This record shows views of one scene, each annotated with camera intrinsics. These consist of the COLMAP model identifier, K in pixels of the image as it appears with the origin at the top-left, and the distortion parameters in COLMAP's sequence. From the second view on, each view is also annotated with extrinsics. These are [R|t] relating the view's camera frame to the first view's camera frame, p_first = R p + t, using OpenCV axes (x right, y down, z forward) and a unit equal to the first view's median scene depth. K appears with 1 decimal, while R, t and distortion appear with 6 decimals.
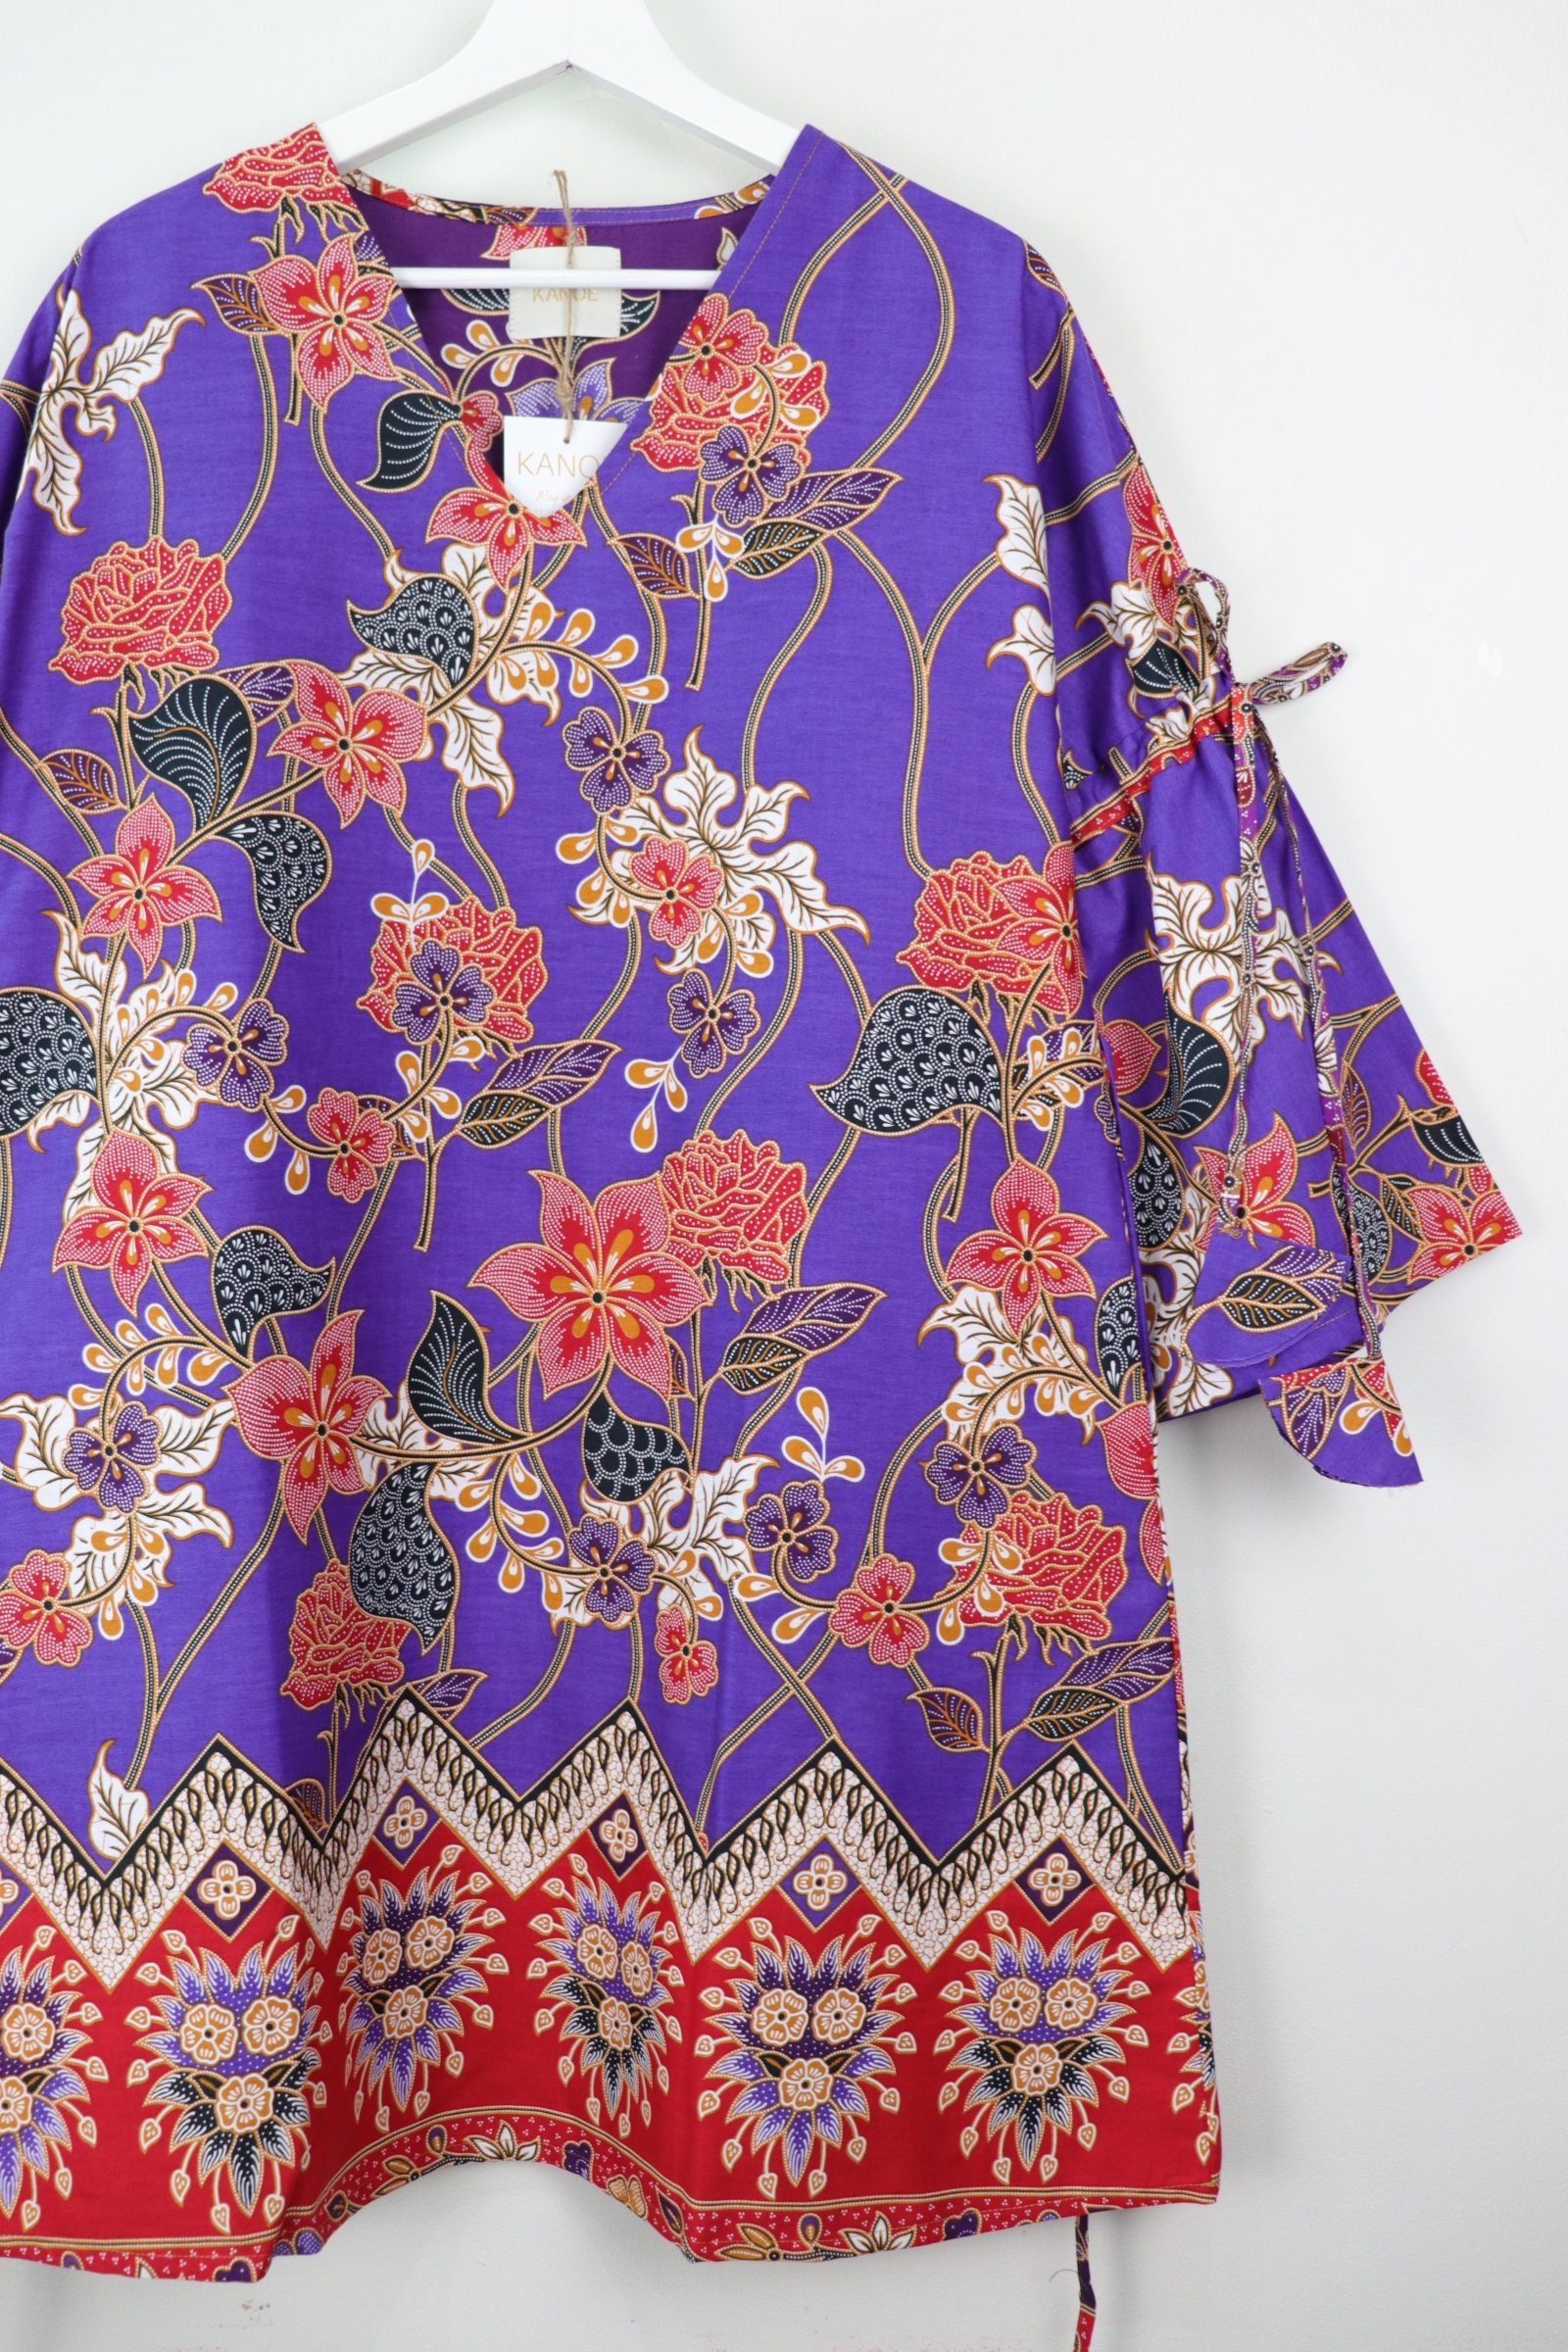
lens RADIAL K [[1977.7, 0, 784.0], [0, 1977.7, 1176.0], [0, 0, 1]] dist [-0.186692, 0.170774]
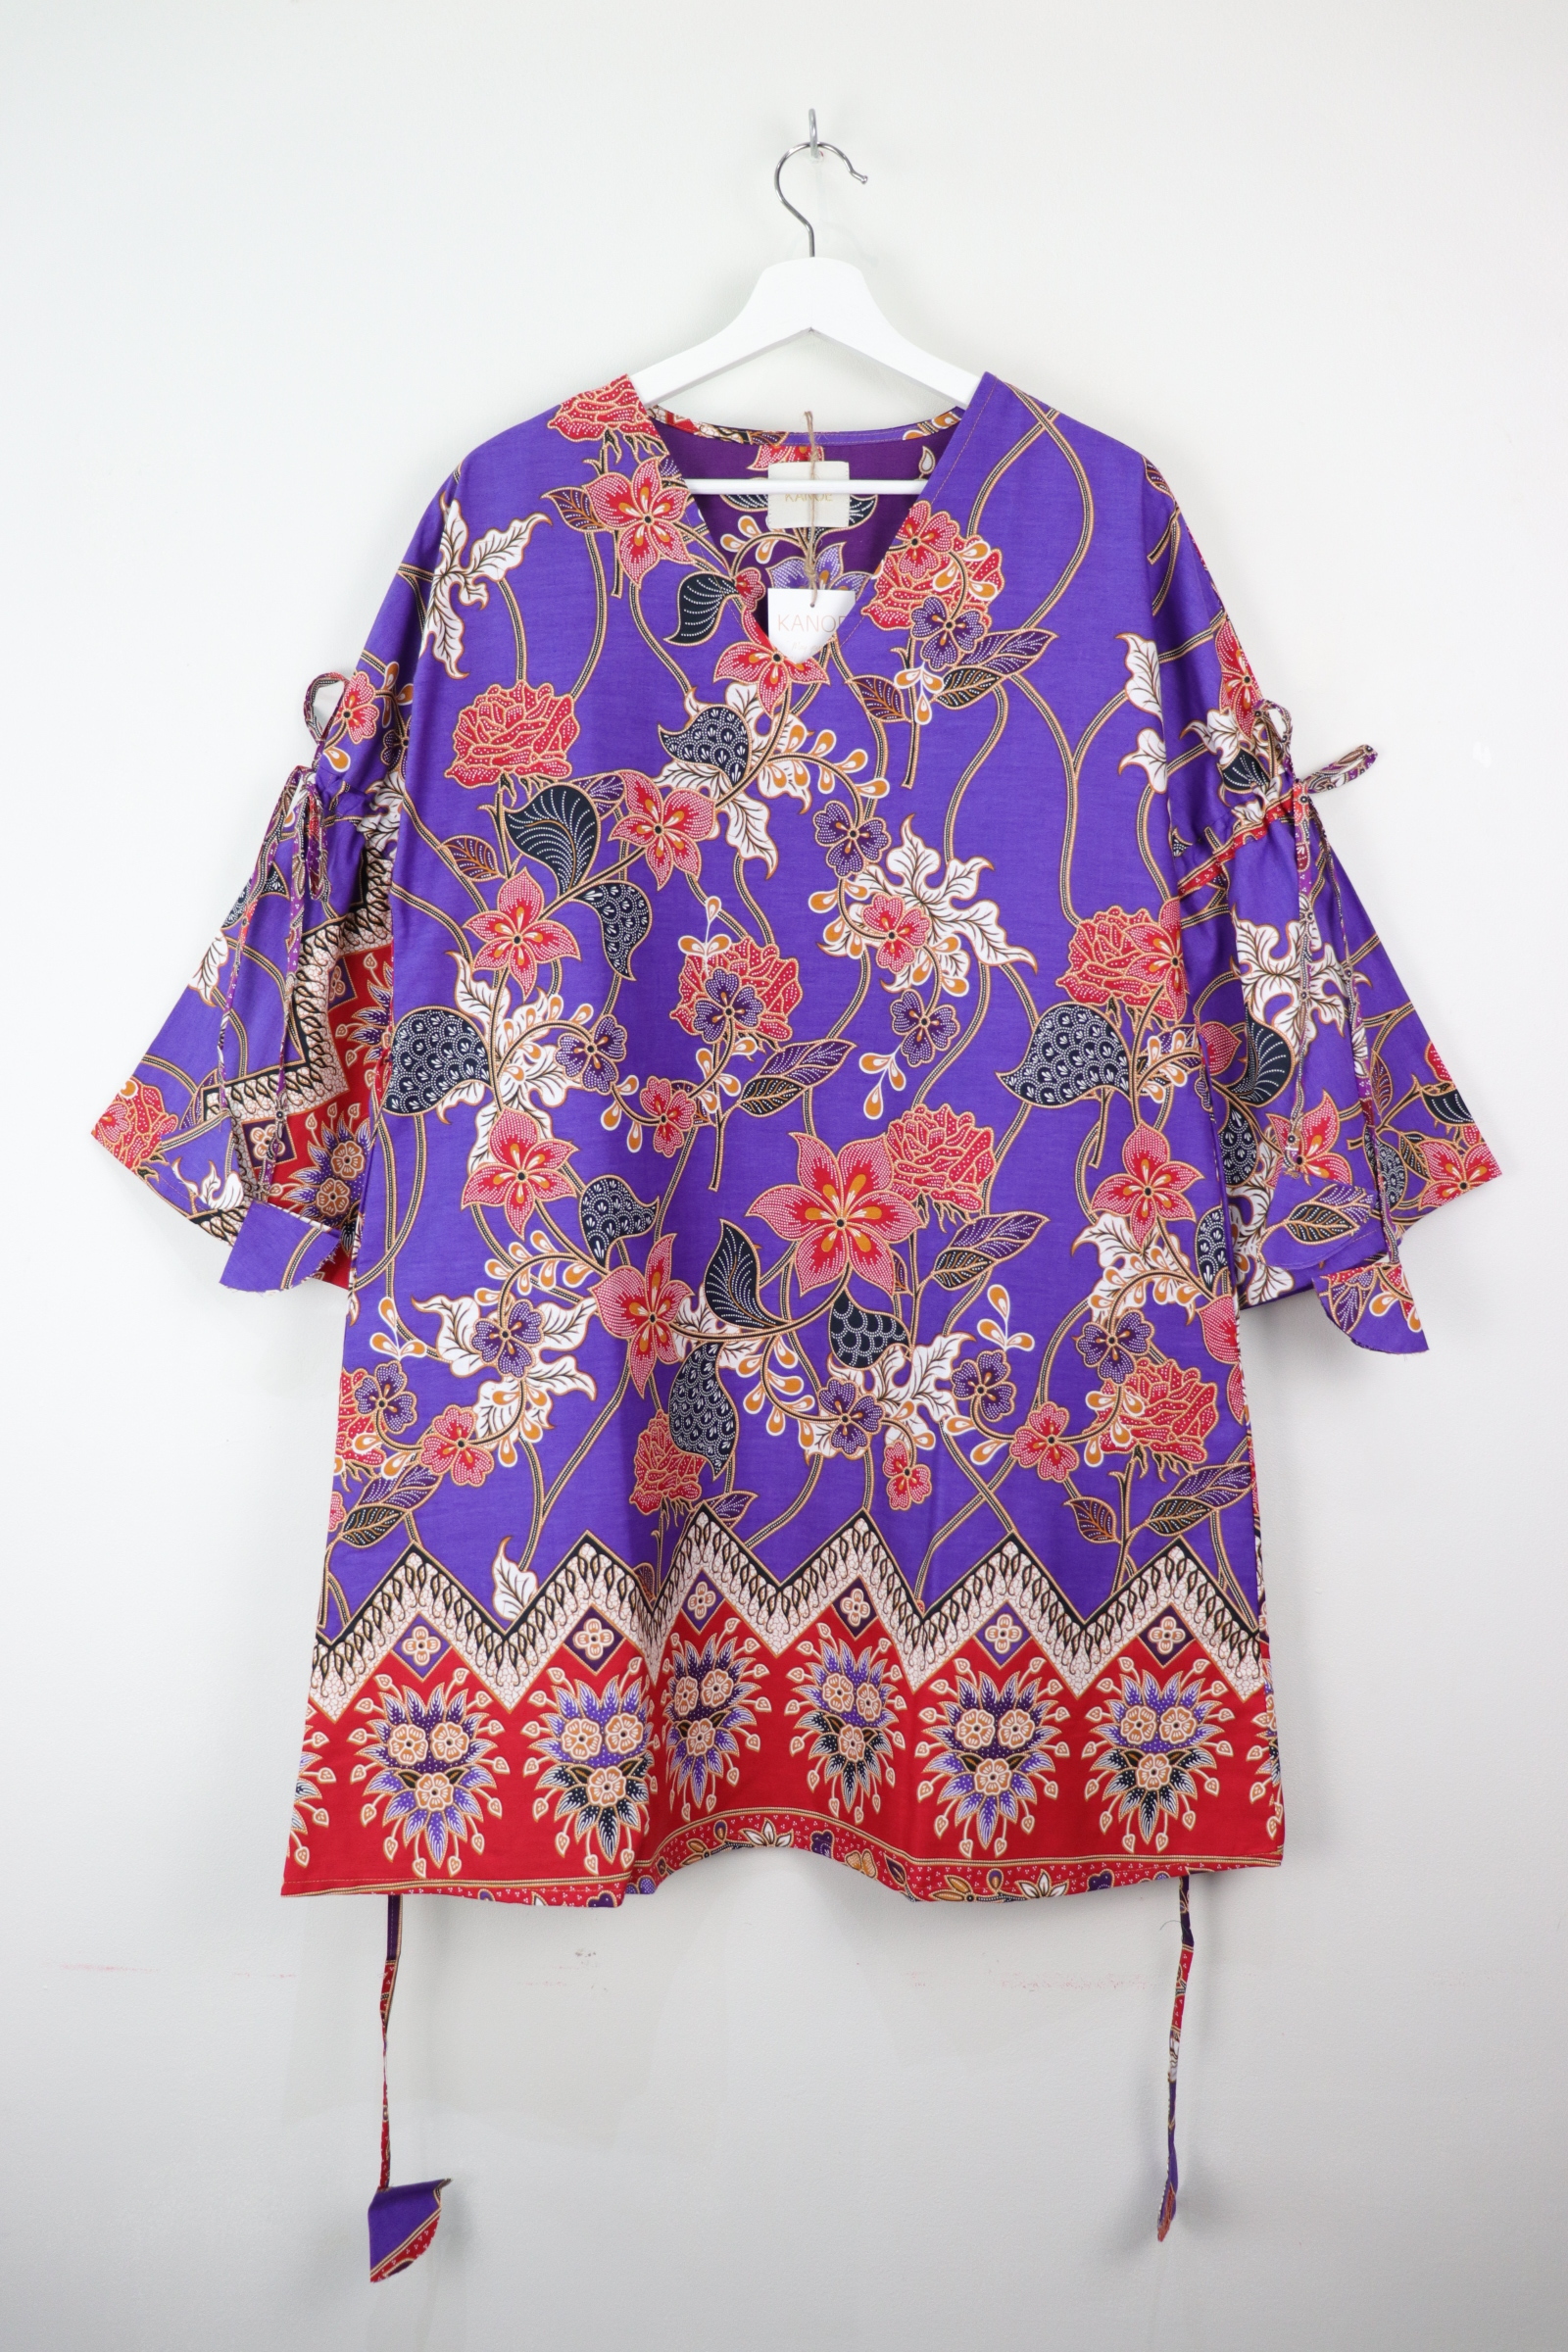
lens RADIAL K [[1977.7, 0, 784.0], [0, 1977.7, 1176.0], [0, 0, 1]] dist [-0.186692, 0.170774]
pose [[0.999605, -0.006467, -0.027365, -0.099549], [0.007577, 0.999144, 0.040675, -0.030356], [0.027078, -0.040867, 0.998798, -0.418756]]
